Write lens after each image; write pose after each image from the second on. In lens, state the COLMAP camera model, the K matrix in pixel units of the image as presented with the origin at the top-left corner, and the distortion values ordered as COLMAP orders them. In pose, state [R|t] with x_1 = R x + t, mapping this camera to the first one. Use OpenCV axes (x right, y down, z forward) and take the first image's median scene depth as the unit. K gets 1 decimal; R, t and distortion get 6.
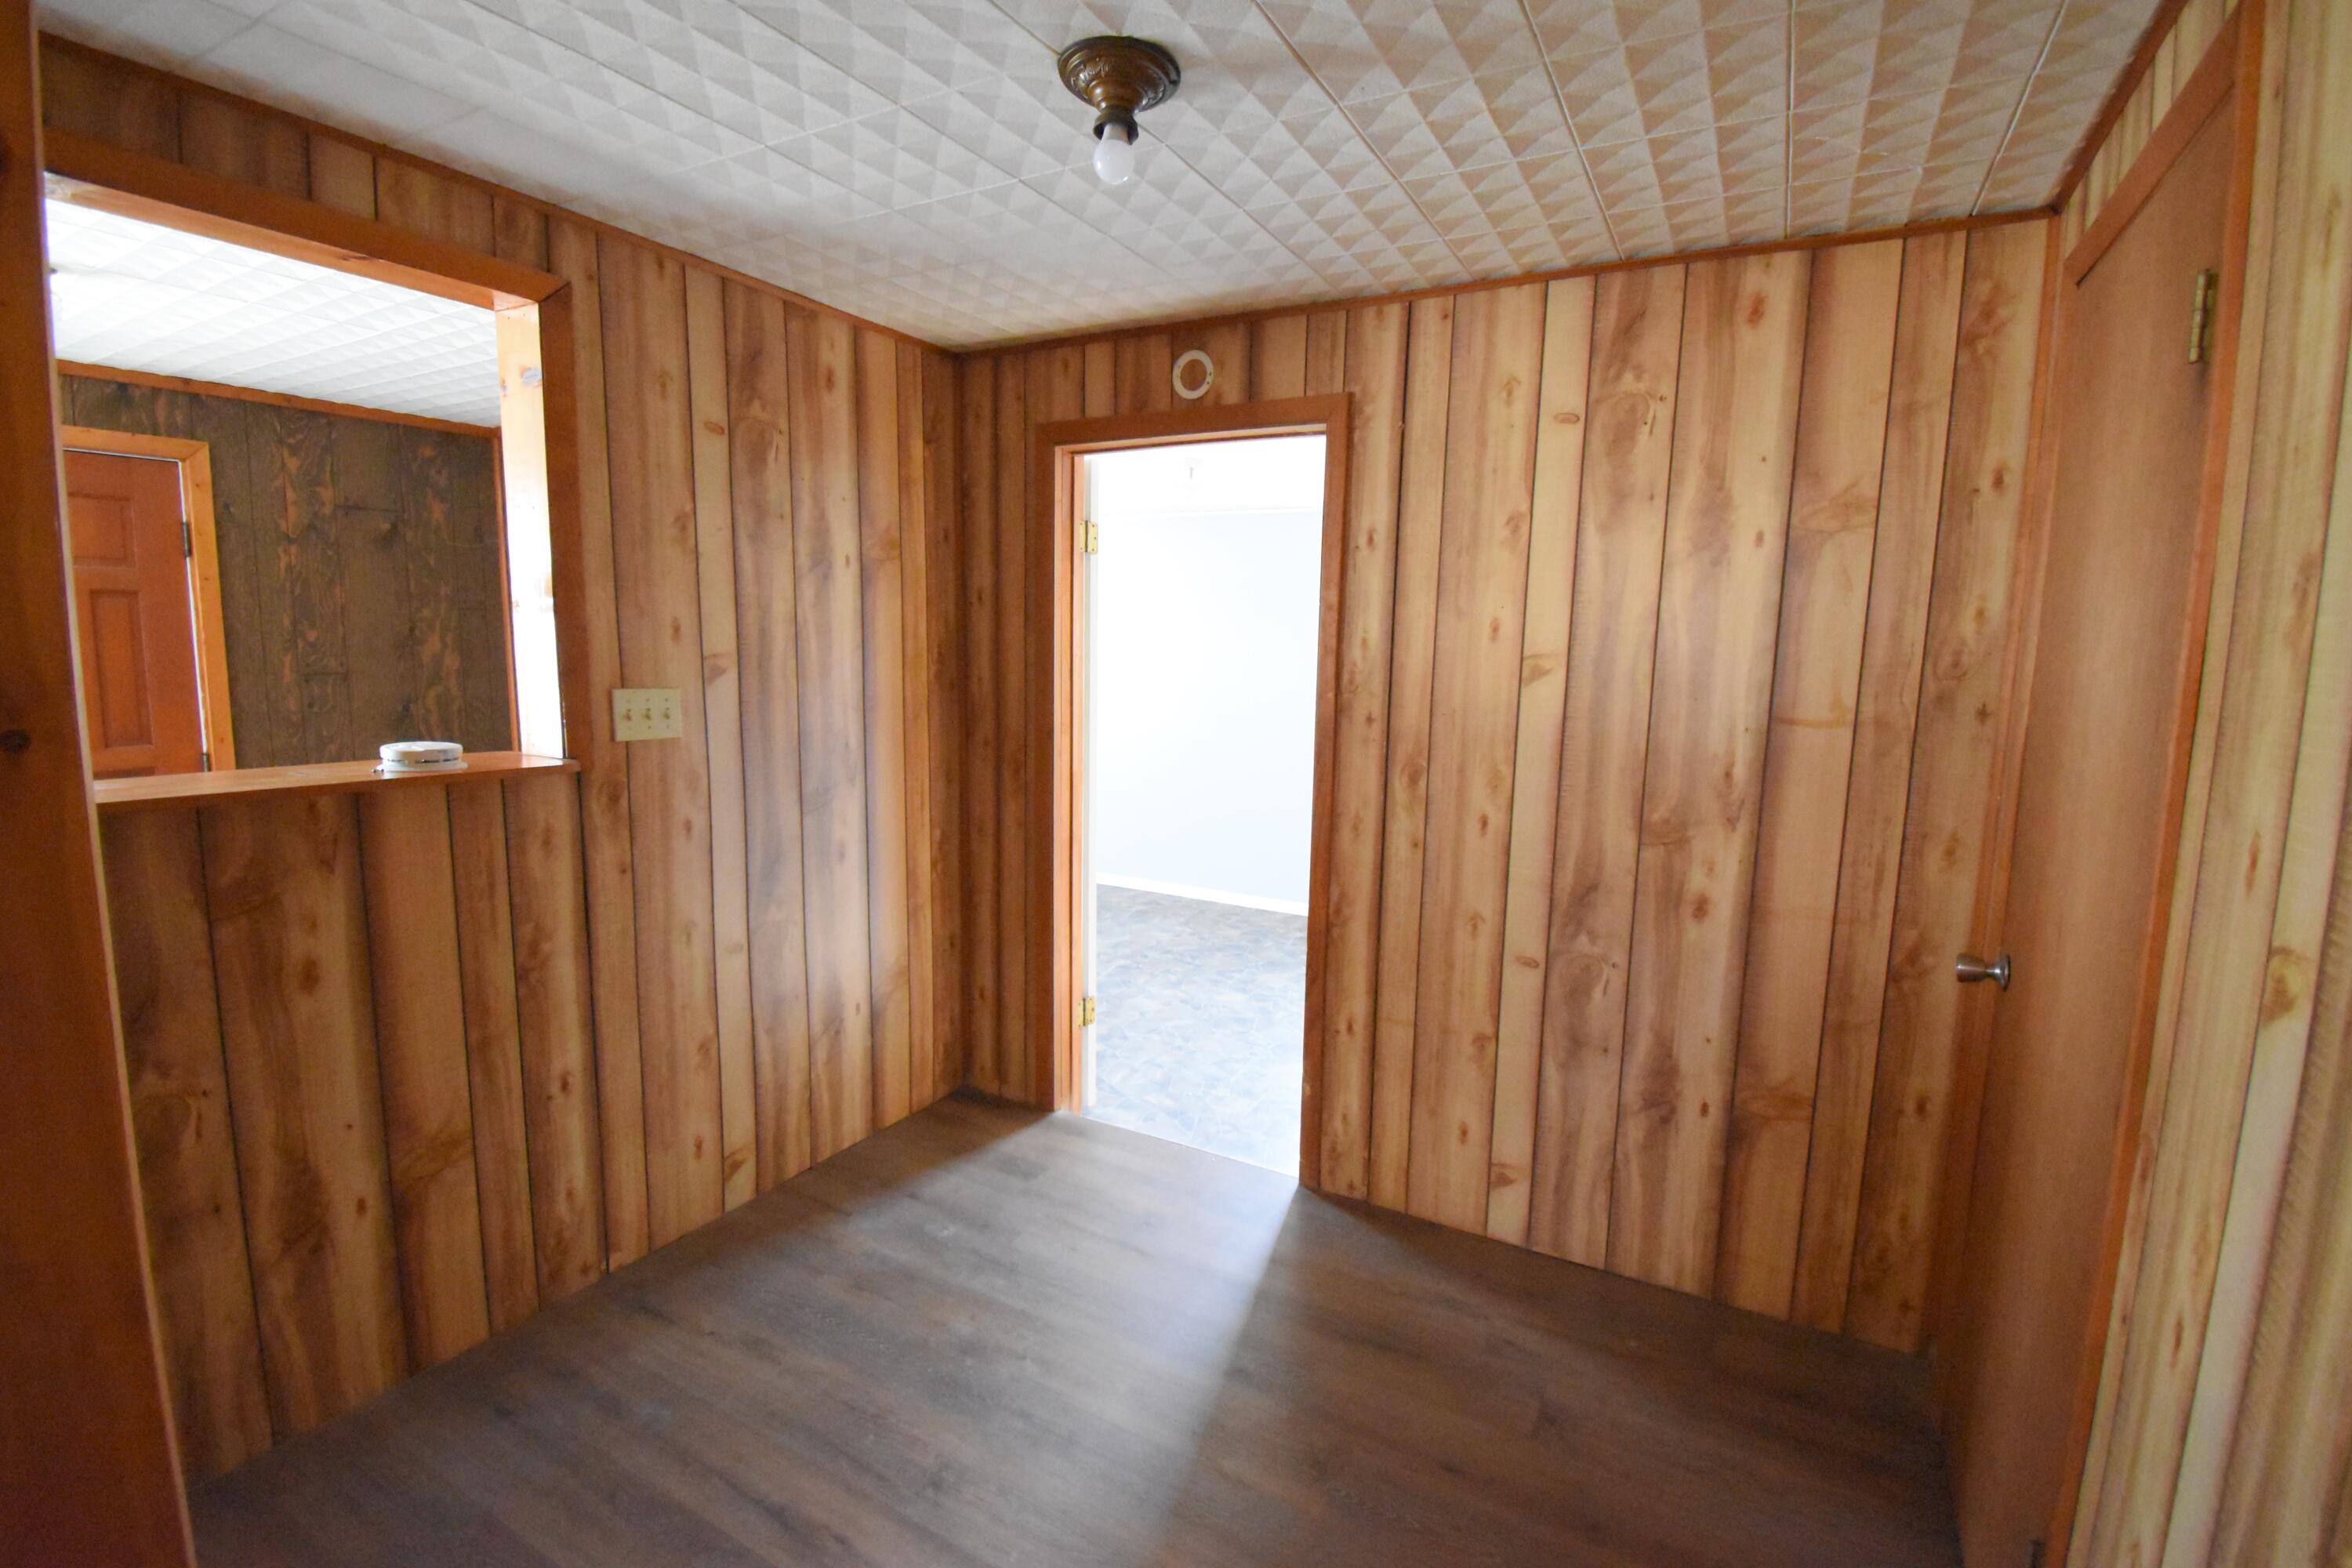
lens RADIAL K [[1043.8, 0, 1178.8], [0, 1043.8, 792.3], [0, 0, 1]] dist [0.025800, -0.031363]
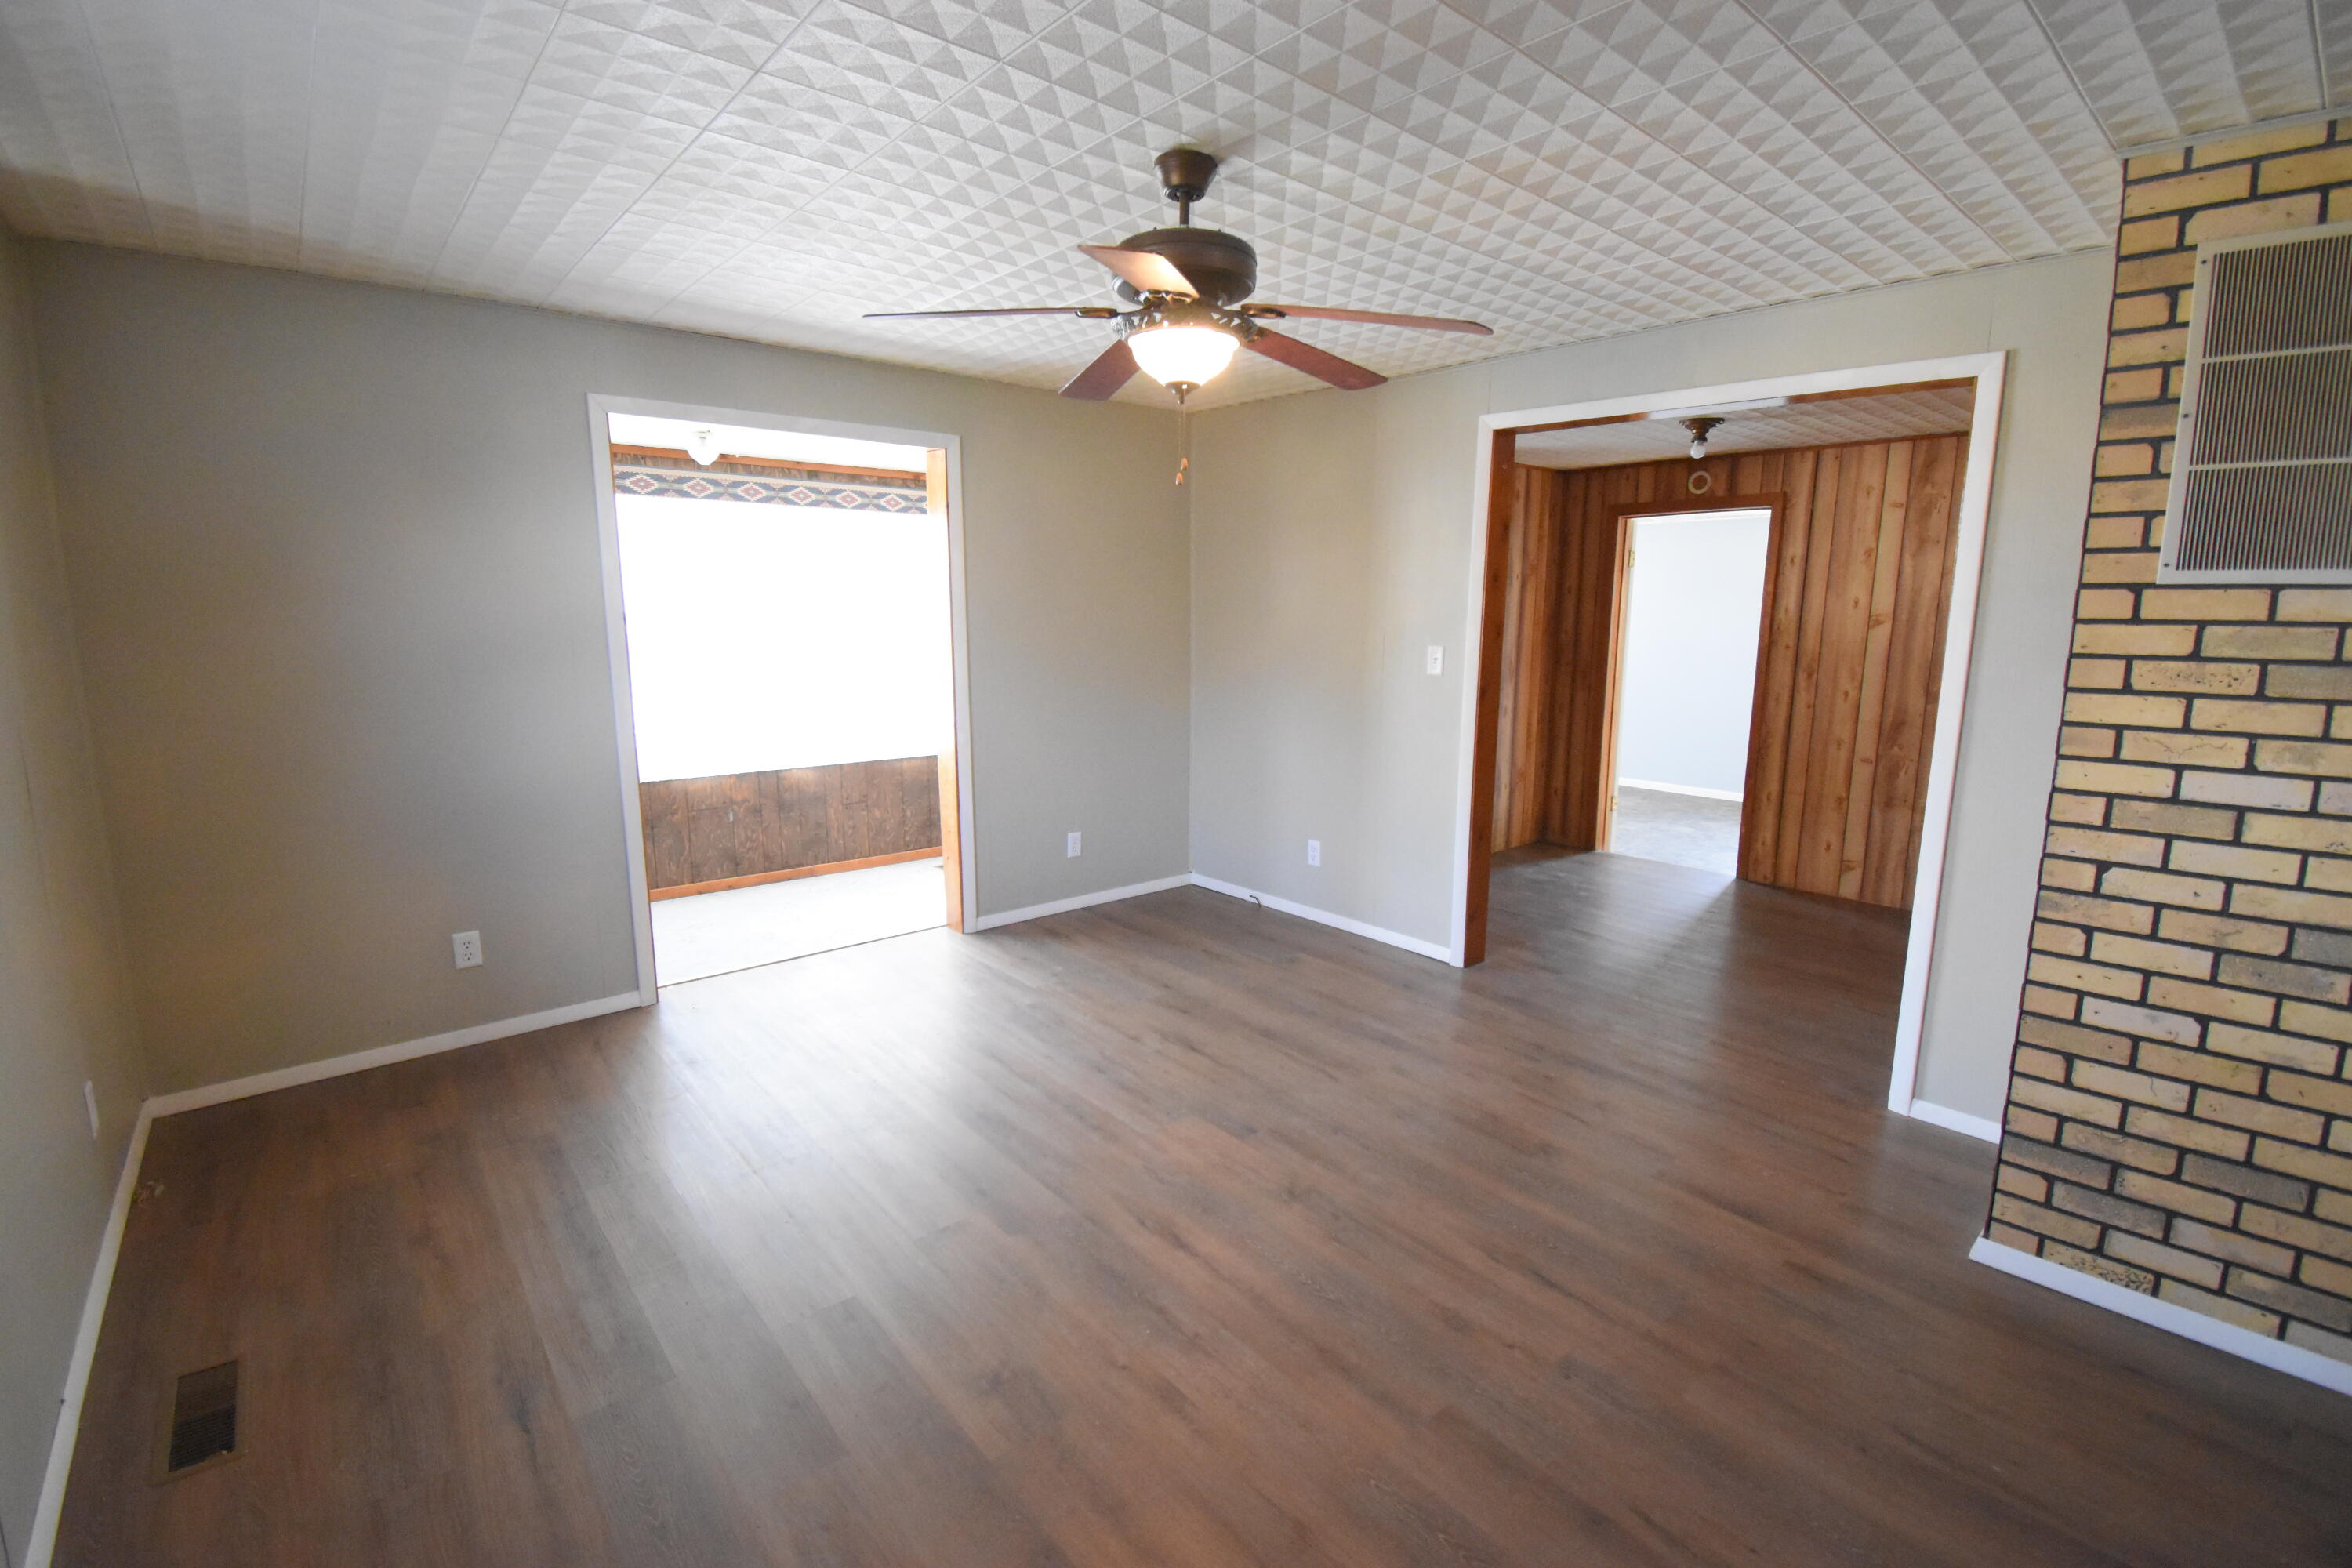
lens RADIAL K [[1043.8, 0, 1178.8], [0, 1043.8, 792.3], [0, 0, 1]] dist [0.025800, -0.031363]
pose [[0.942778, 0.040957, -0.330895, -0.261150], [-0.031577, 0.998934, 0.033675, 0.190473], [0.331922, -0.021299, 0.943066, -1.402490]]
